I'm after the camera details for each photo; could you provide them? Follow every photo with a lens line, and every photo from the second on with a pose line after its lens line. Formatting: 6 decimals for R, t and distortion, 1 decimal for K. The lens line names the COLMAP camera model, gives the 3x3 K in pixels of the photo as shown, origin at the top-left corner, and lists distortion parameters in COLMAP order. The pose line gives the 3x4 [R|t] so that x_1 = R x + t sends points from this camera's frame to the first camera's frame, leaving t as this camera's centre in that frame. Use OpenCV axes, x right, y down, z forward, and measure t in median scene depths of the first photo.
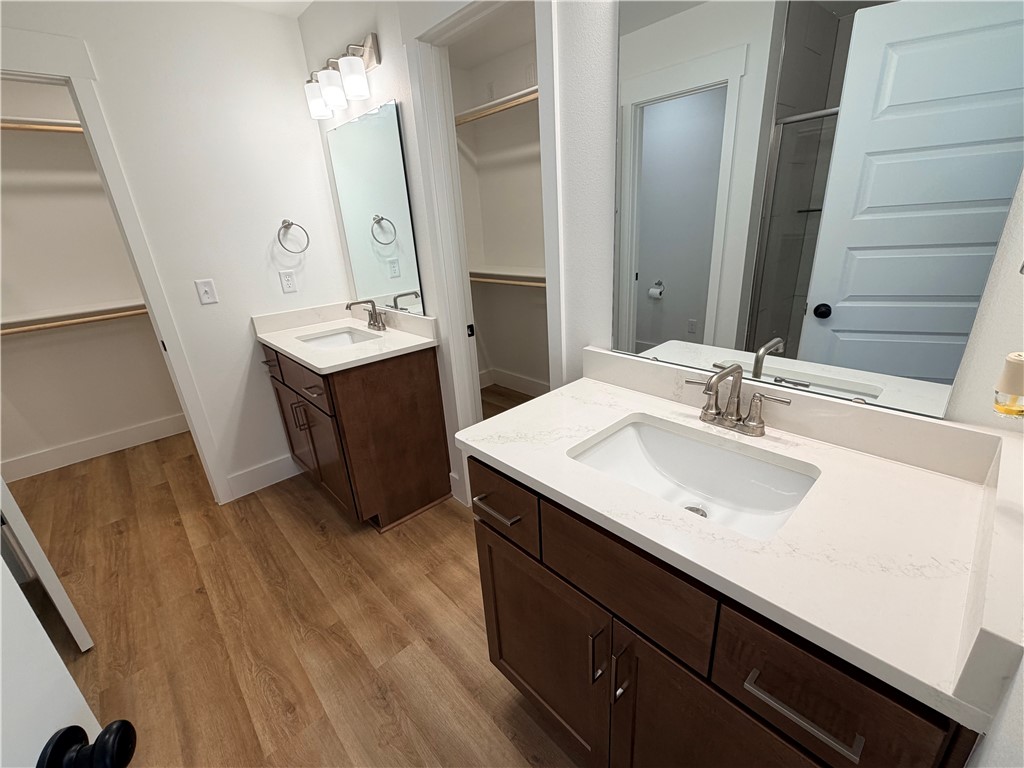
lens RADIAL K [[437.8, 0, 510.8], [0, 437.8, 382.3], [0, 0, 1]] dist [0.002449, 0.000001]
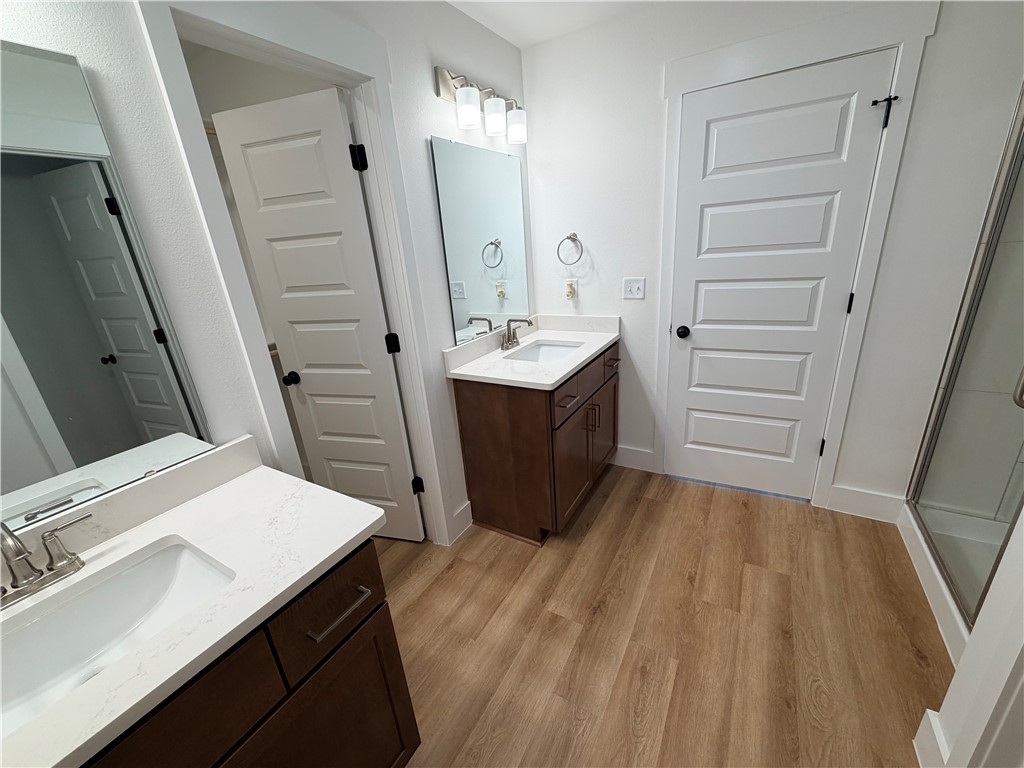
lens RADIAL K [[408.3, 0, 512.7], [0, 408.3, 386.5], [0, 0, 1]] dist [0.001219, 0.000095]
pose [[-0.283247, -0.237487, 0.929178, -1.076816], [0.417293, 0.841815, 0.342364, -0.320724], [-0.863503, 0.484713, -0.139341, 0.971347]]
